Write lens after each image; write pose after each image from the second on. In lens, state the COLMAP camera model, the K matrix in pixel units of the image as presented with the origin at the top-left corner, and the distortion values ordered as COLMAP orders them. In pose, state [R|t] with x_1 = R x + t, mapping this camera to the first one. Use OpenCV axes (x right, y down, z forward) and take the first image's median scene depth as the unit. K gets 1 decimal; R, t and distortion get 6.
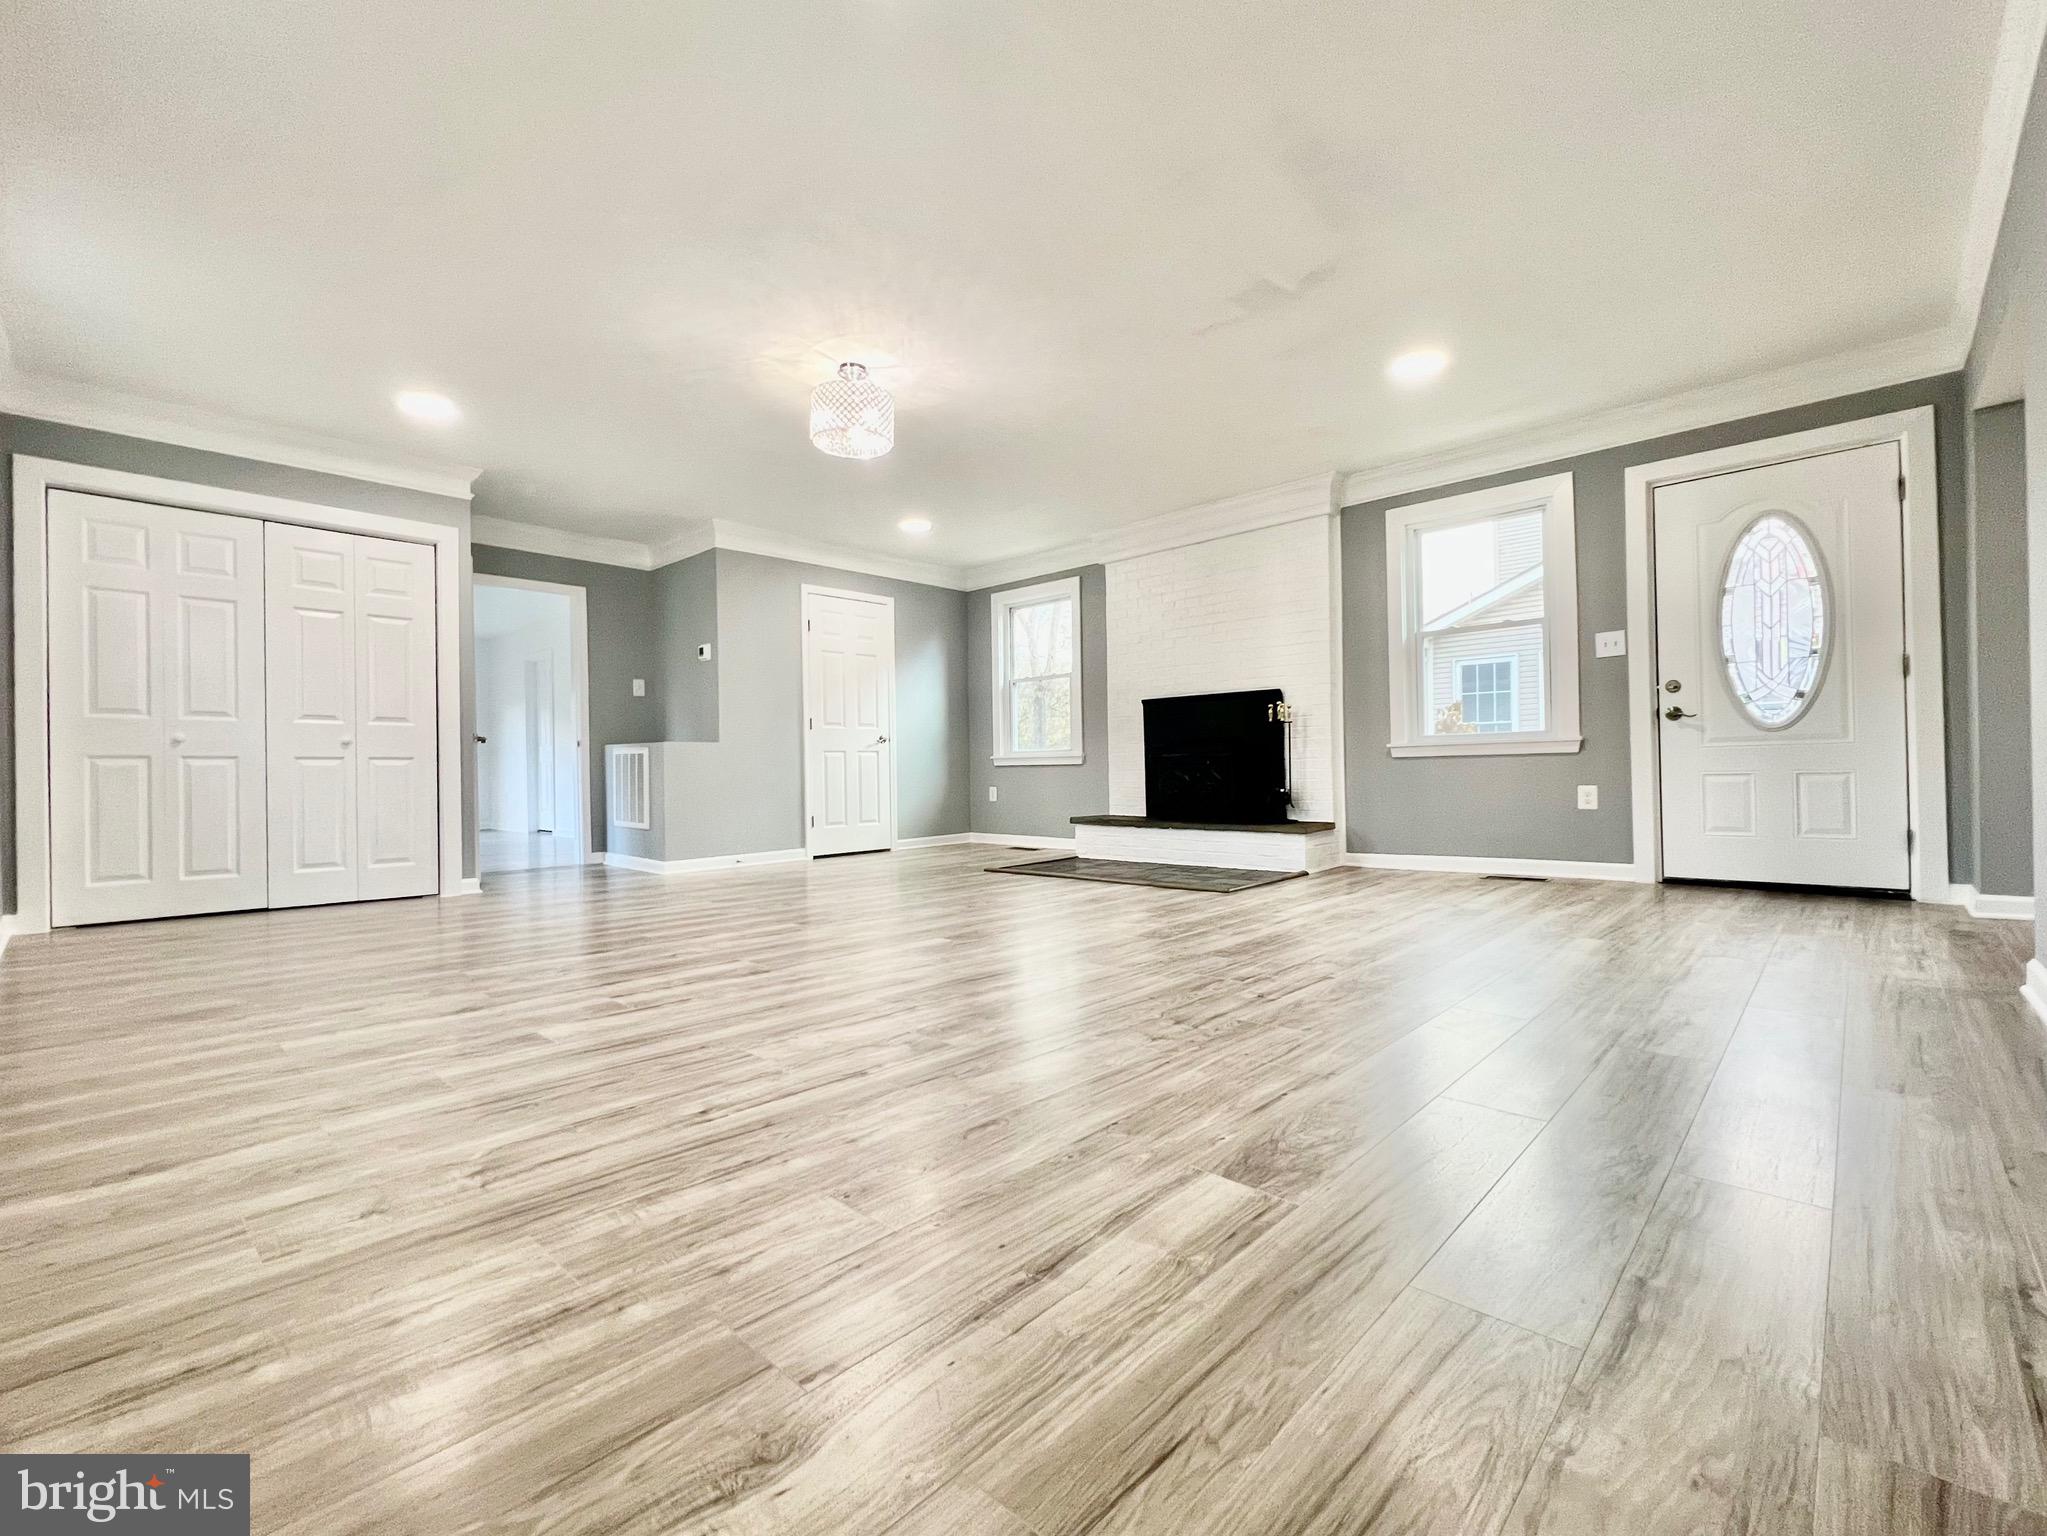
lens RADIAL K [[829.4, 0, 1008.4], [0, 829.4, 769.7], [0, 0, 1]] dist [-0.002976, -0.000205]
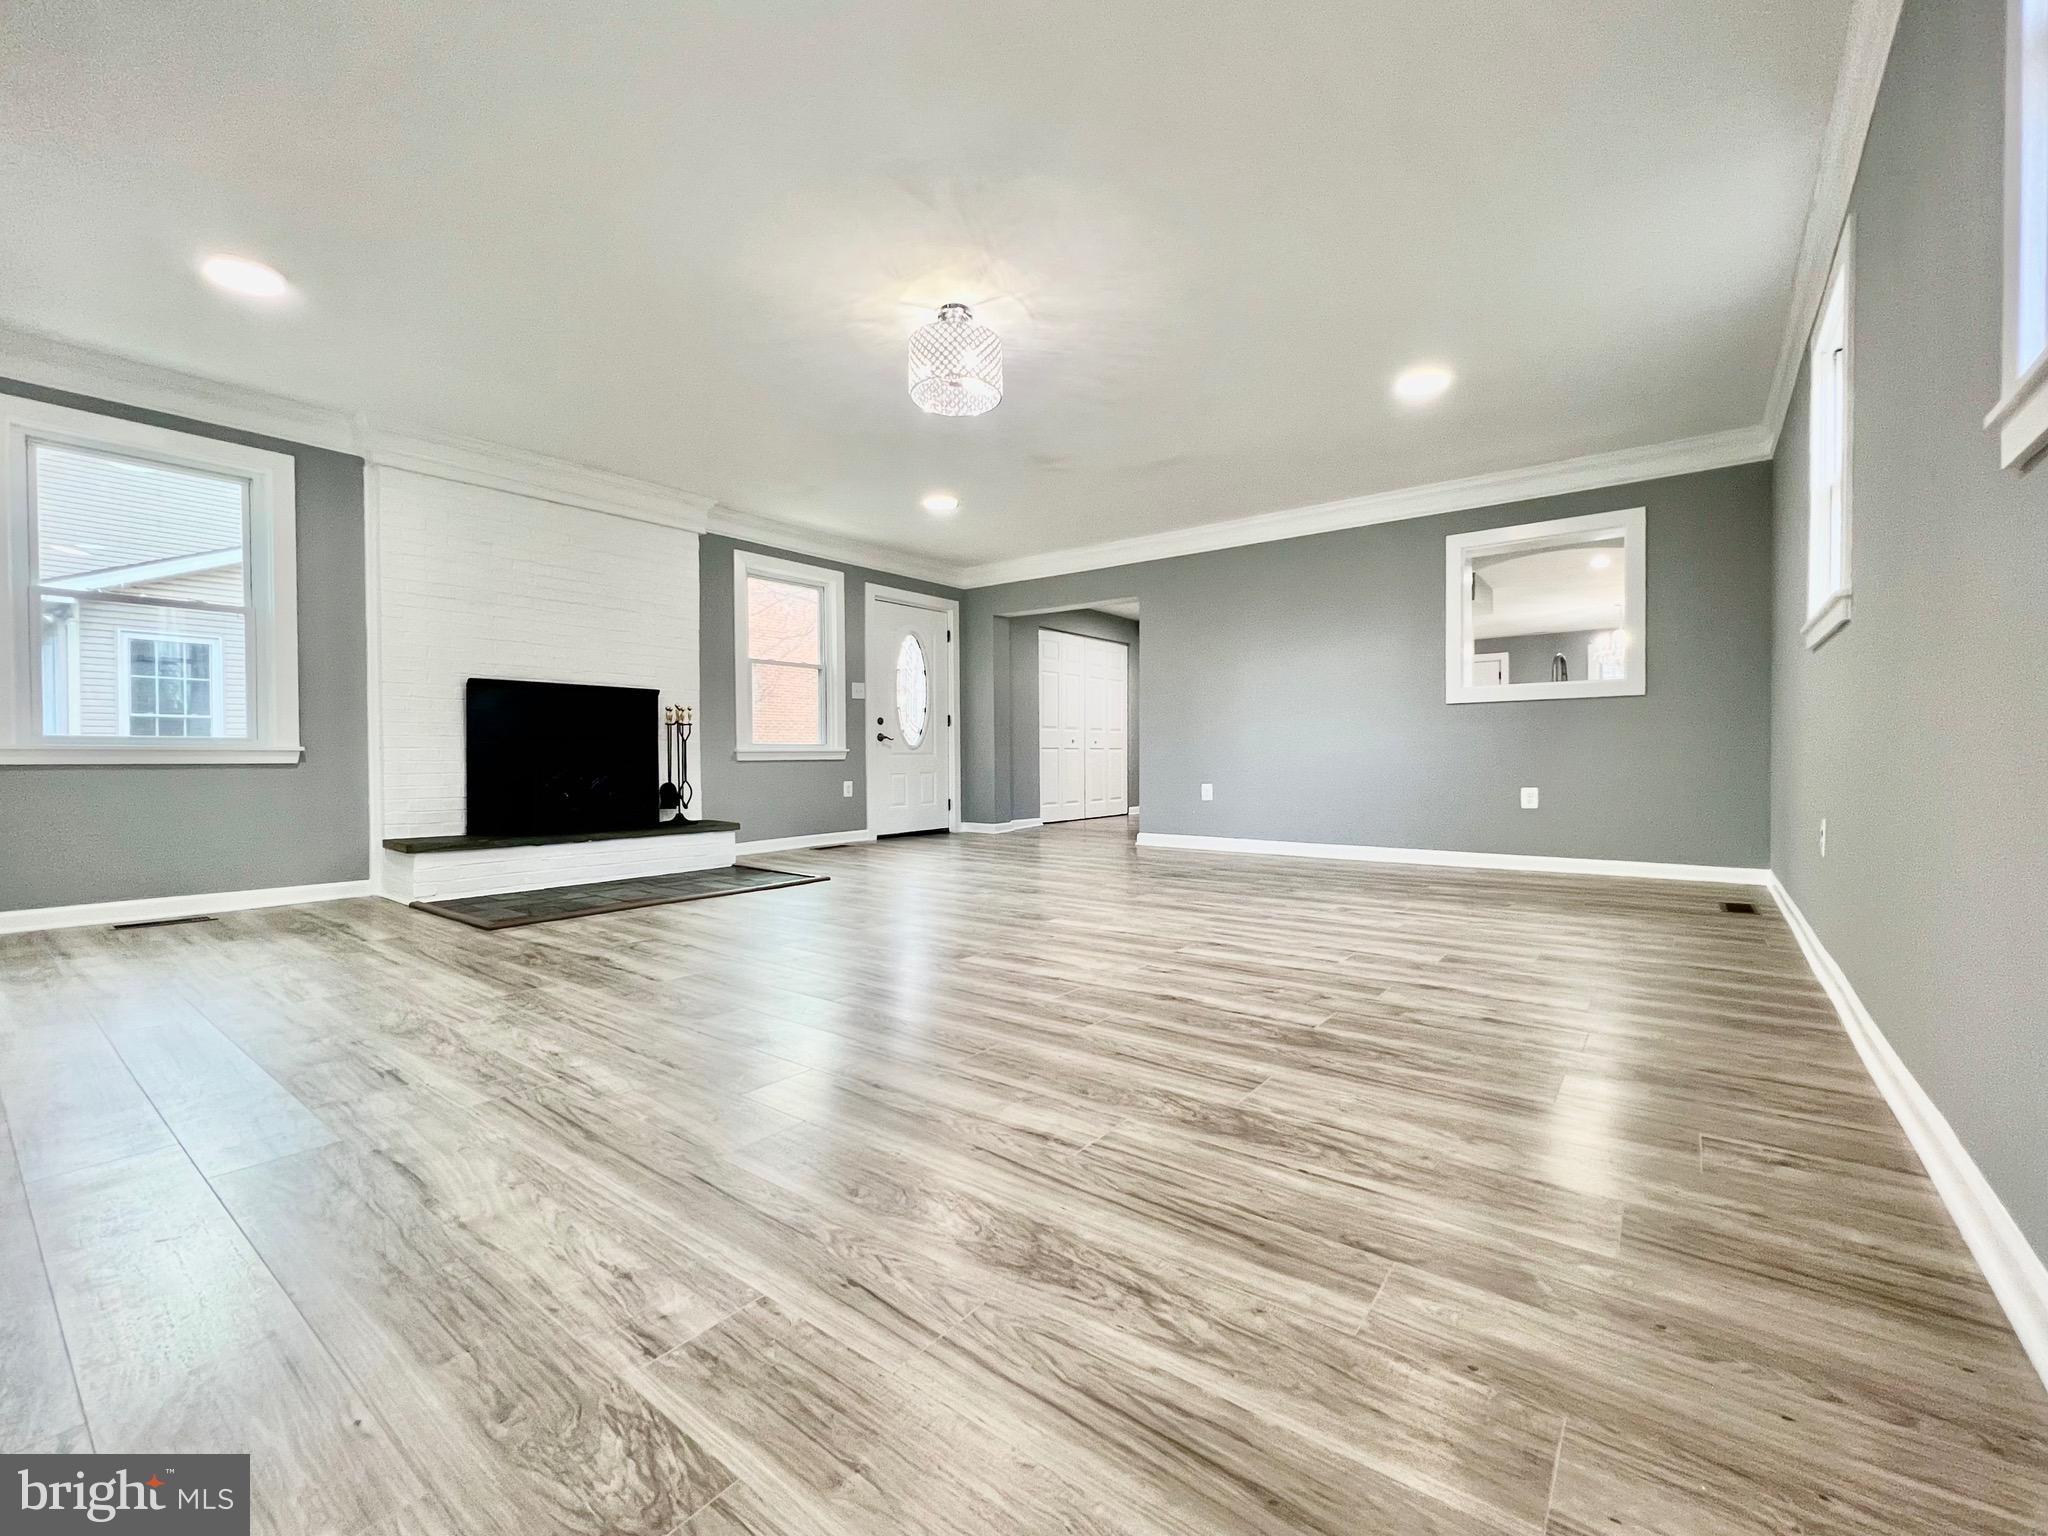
lens RADIAL K [[829.8, 0, 1020.9], [0, 829.8, 766.1], [0, 0, 1]] dist [-0.002976, -0.000205]
pose [[-0.063125, 0.015293, 0.997888, -0.800102], [0.013318, 0.999806, -0.014480, 0.016850], [-0.997917, 0.012376, -0.063316, 0.734687]]
